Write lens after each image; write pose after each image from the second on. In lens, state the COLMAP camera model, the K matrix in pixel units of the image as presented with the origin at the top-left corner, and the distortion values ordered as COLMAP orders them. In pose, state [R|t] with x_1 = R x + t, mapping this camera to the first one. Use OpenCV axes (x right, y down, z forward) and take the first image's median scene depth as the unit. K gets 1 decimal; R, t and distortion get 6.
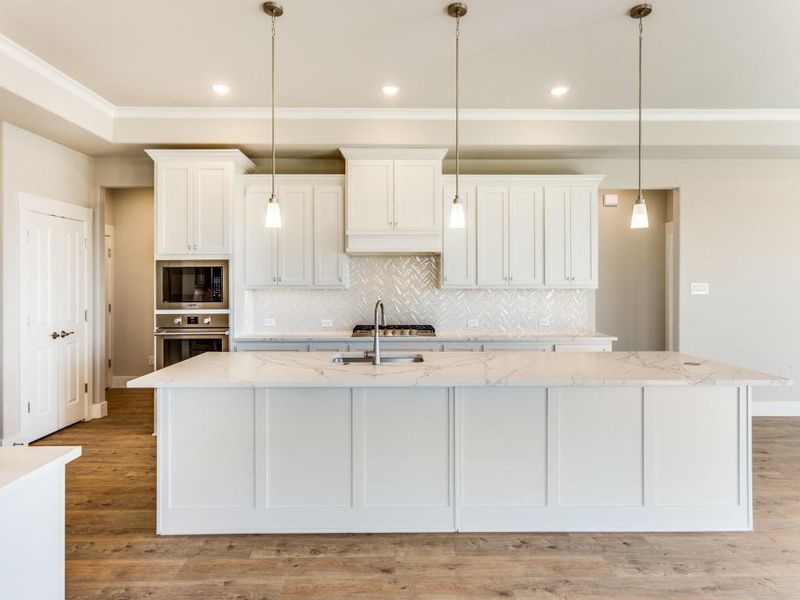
lens RADIAL K [[450.1, 0, 402.2], [0, 450.1, 288.7], [0, 0, 1]] dist [-0.009942, 0.009216]
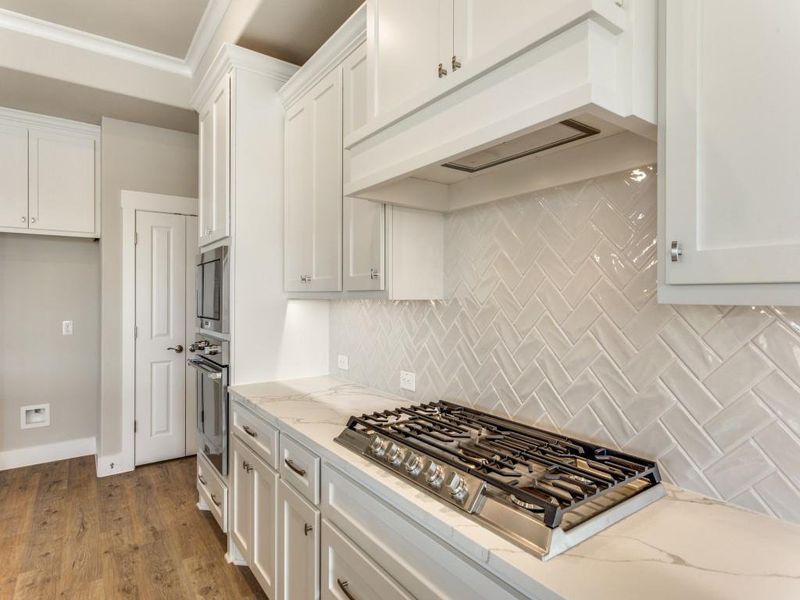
lens RADIAL K [[450.1, 0, 401.6], [0, 450.1, 295.3], [0, 0, 1]] dist [-0.009942, 0.009216]
pose [[0.563595, 0.002900, -0.826046, 0.199127], [-0.010756, 0.999935, -0.003828, -0.002430], [0.825981, 0.011042, 0.563590, 0.854354]]
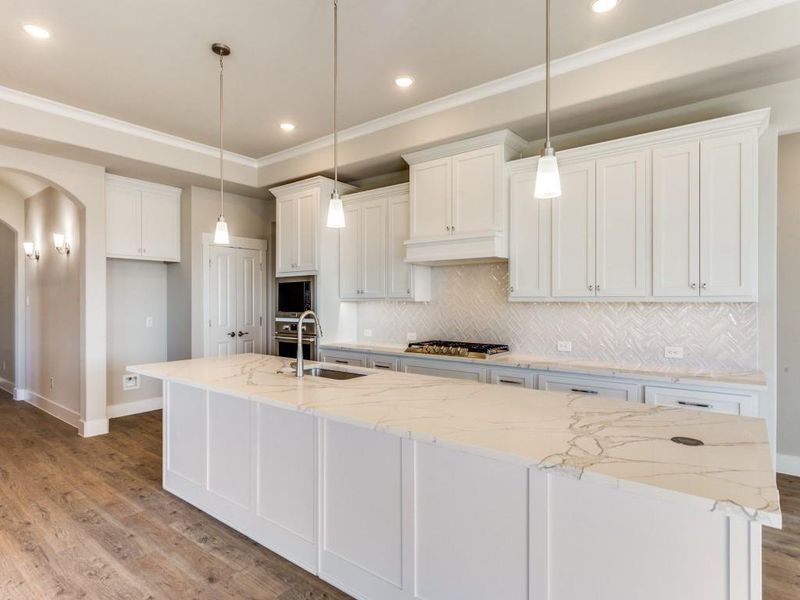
lens RADIAL K [[450.1, 0, 399.6], [0, 450.1, 302.1], [0, 0, 1]] dist [-0.009942, 0.009216]
pose [[0.773267, 0.003907, -0.634068, 0.485478], [-0.008942, 0.999949, -0.004744, 0.007145], [0.634017, 0.009338, 0.773263, 0.258101]]
